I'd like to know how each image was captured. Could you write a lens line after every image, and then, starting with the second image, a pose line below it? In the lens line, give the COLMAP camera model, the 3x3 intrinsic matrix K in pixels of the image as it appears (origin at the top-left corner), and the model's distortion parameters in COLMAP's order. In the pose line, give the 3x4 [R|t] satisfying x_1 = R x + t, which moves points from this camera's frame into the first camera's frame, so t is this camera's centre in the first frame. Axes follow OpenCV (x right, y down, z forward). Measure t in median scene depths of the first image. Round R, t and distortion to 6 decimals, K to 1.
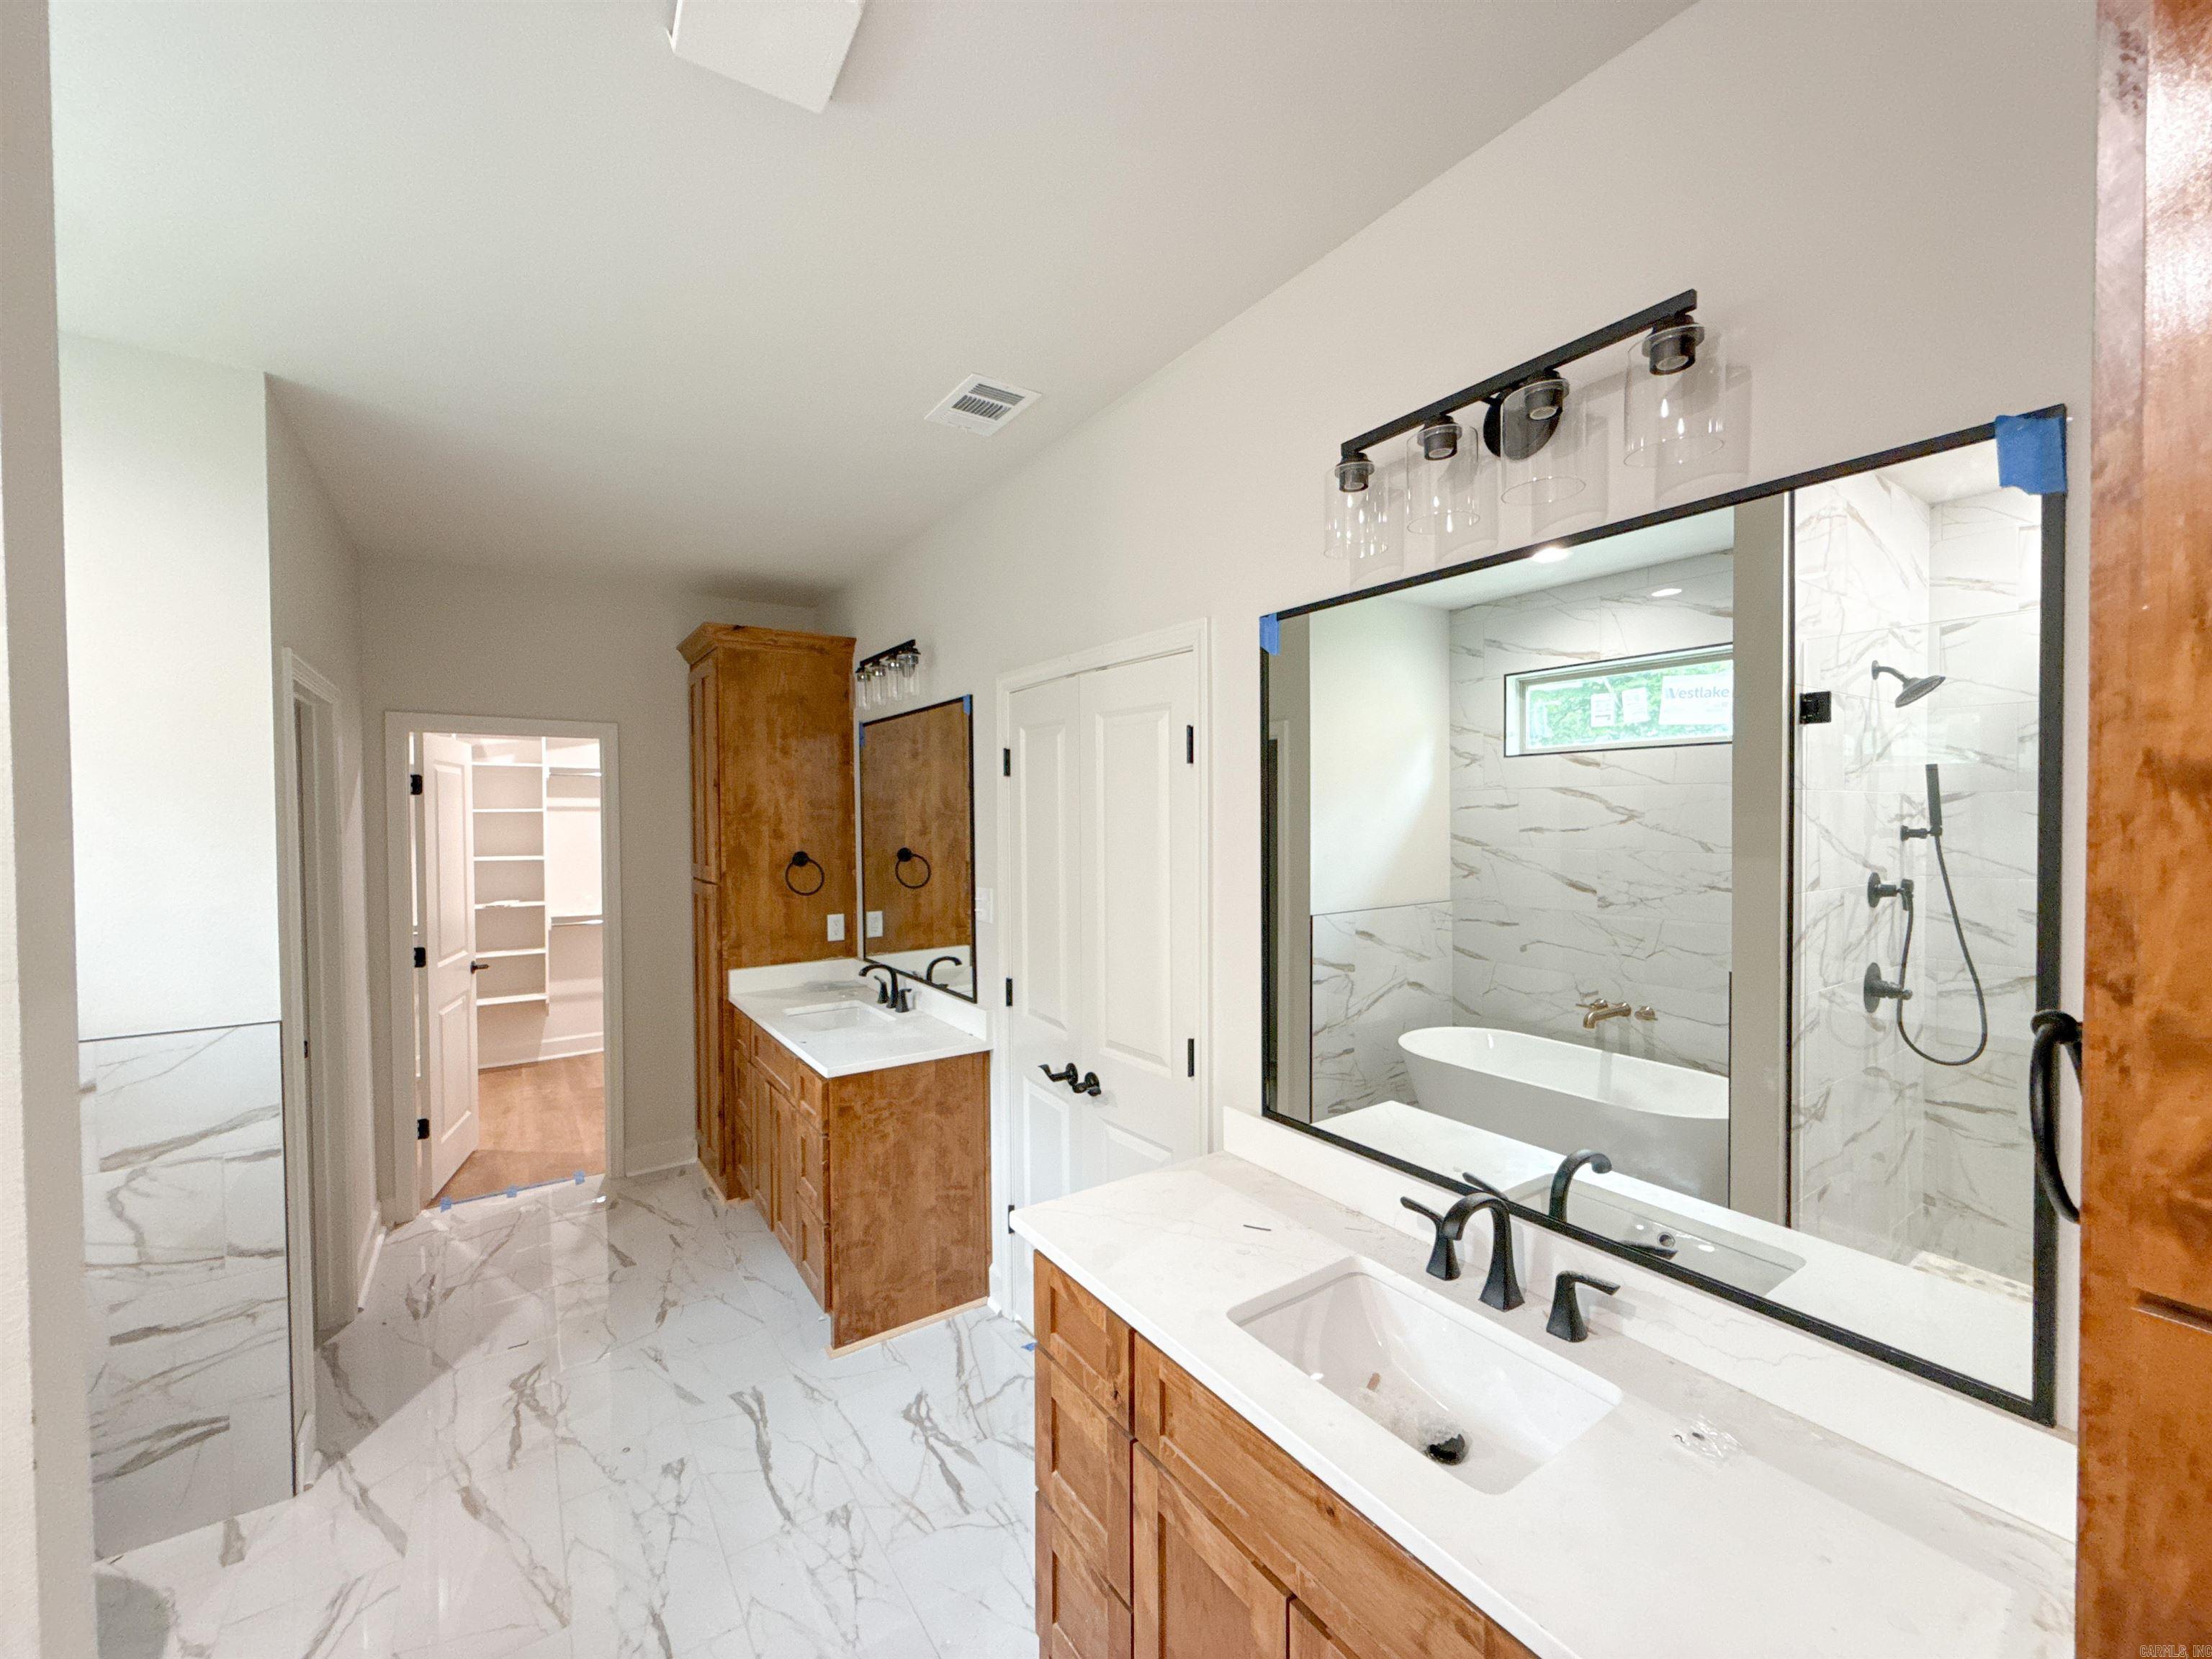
lens RADIAL K [[879.0, 0, 1116.5], [0, 879.0, 828.7], [0, 0, 1]] dist [0.001202, -0.000263]
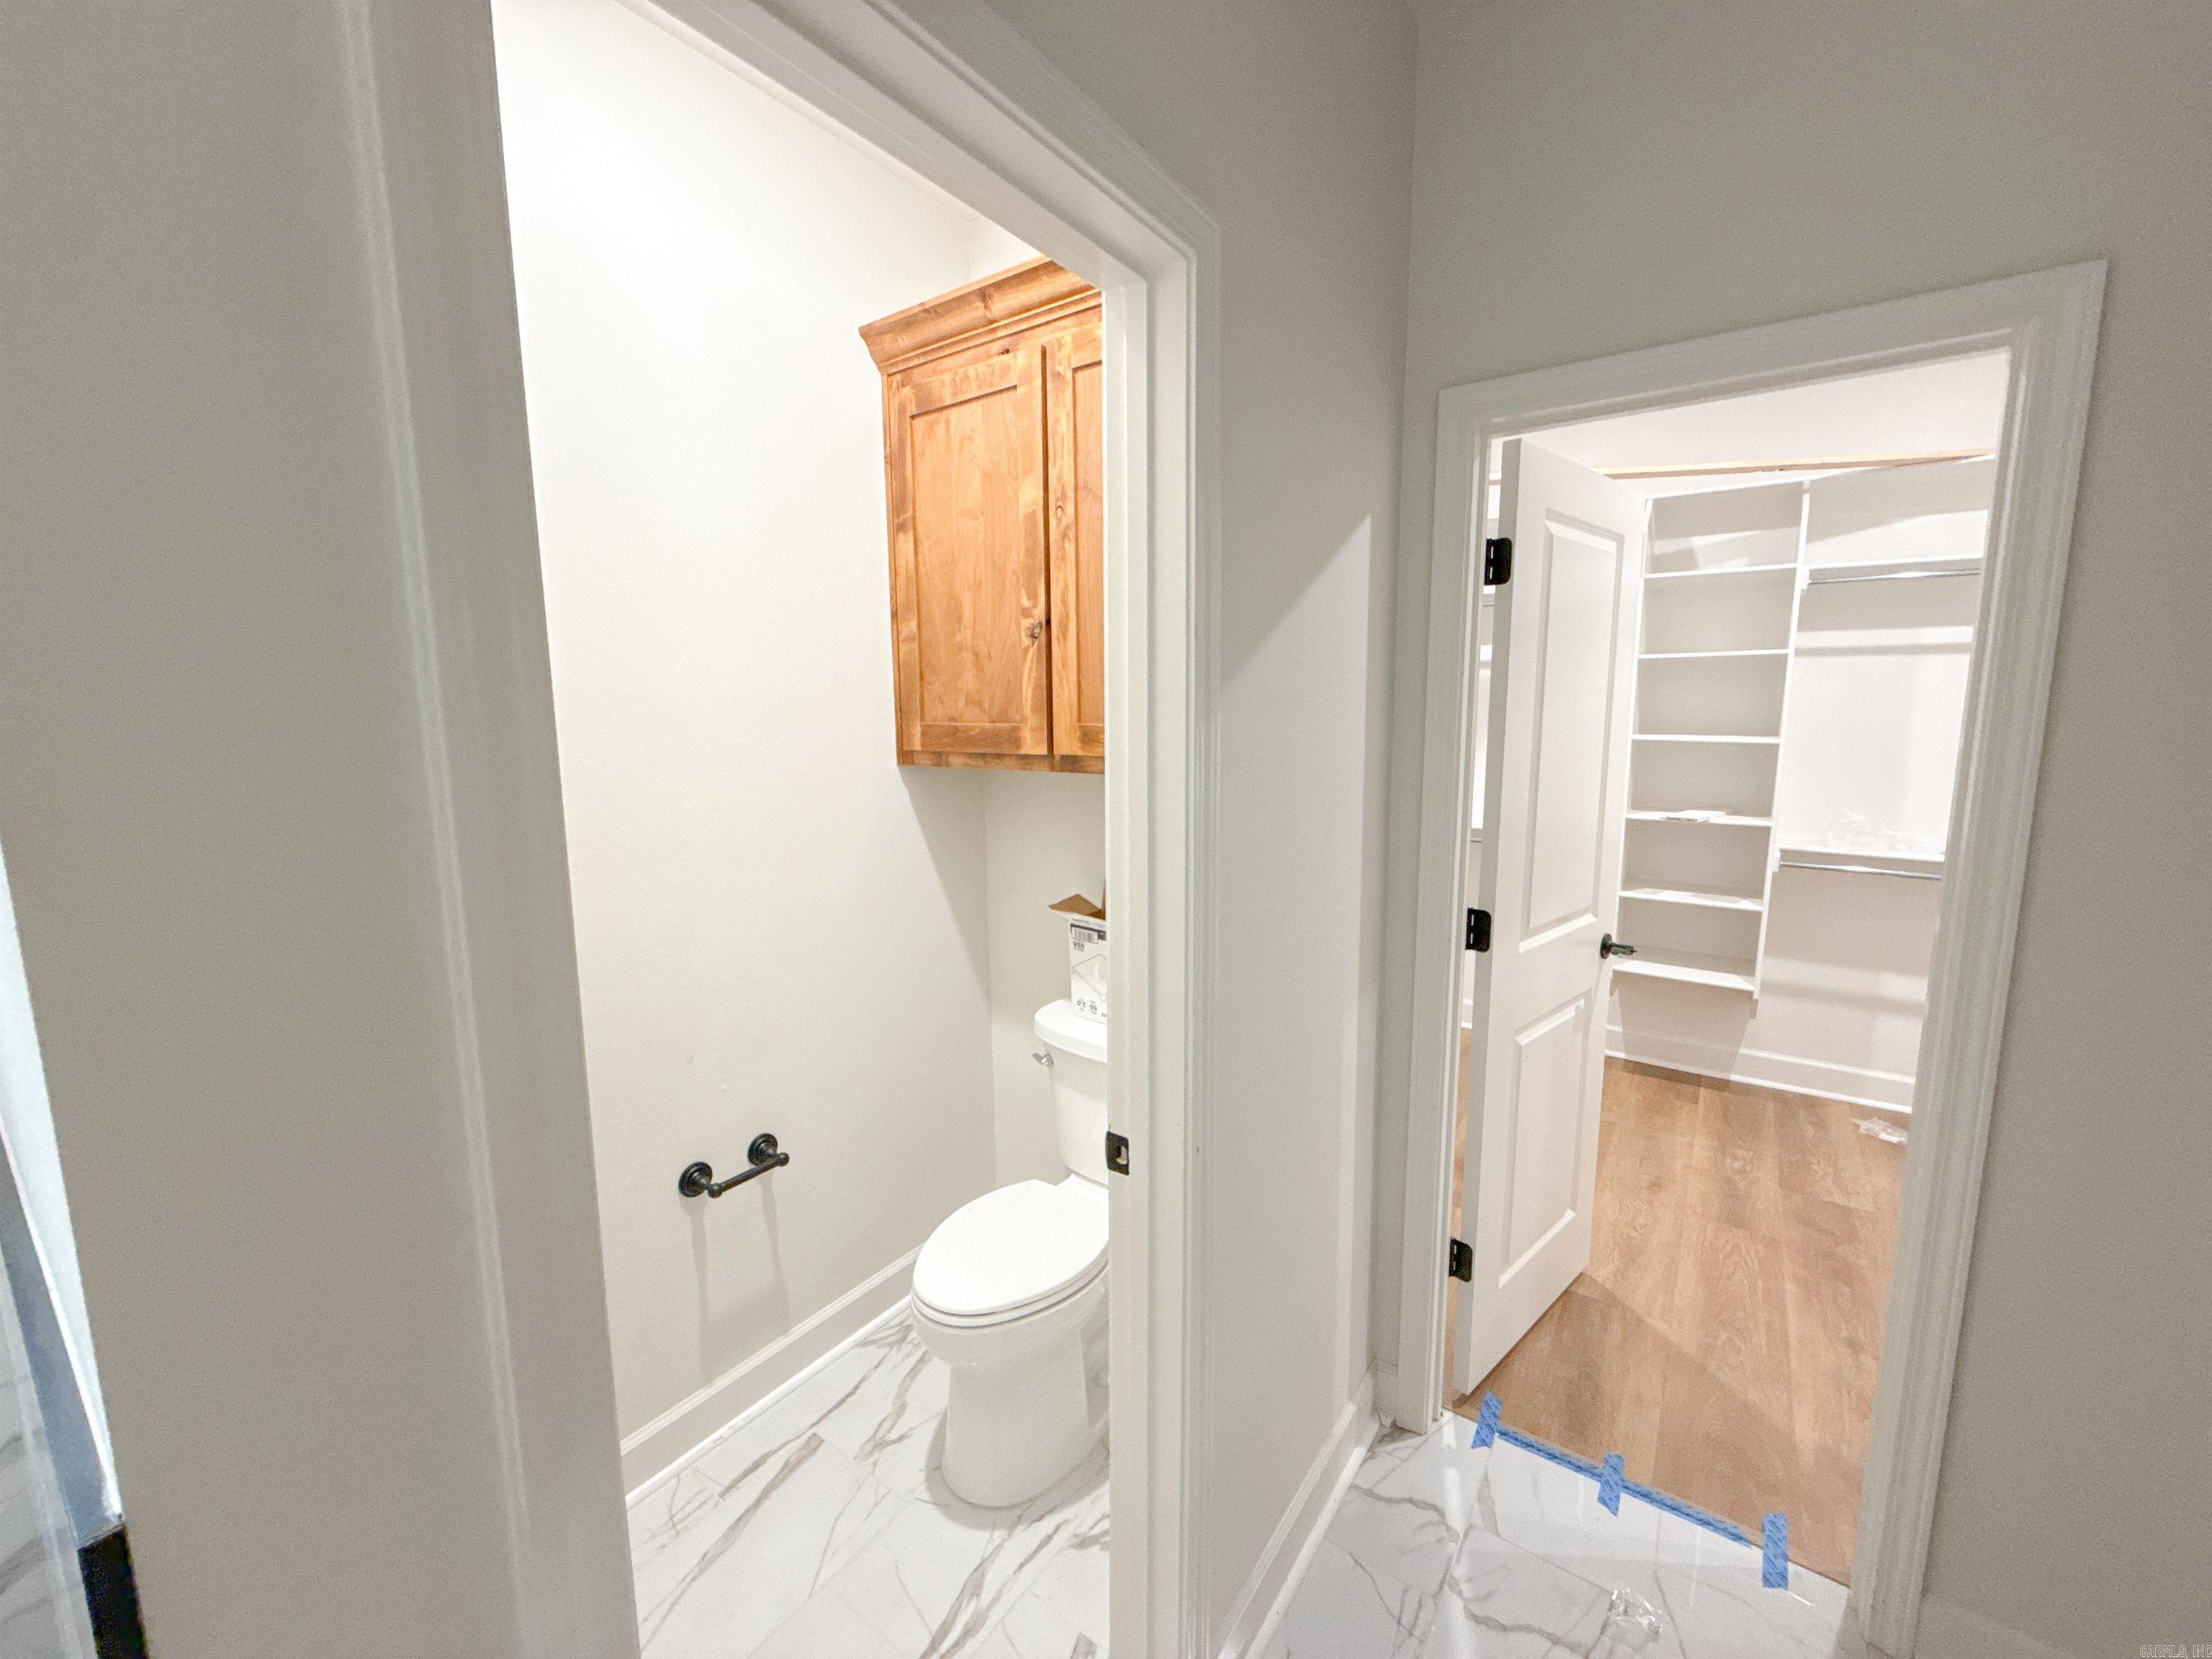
lens RADIAL K [[879.0, 0, 1094.1], [0, 879.0, 817.3], [0, 0, 1]] dist [0.001202, -0.000263]
pose [[0.323507, 0.127487, -0.937598, -0.350380], [-0.016297, 0.991486, 0.129191, 0.021737], [0.946085, -0.026514, 0.322831, 0.543935]]
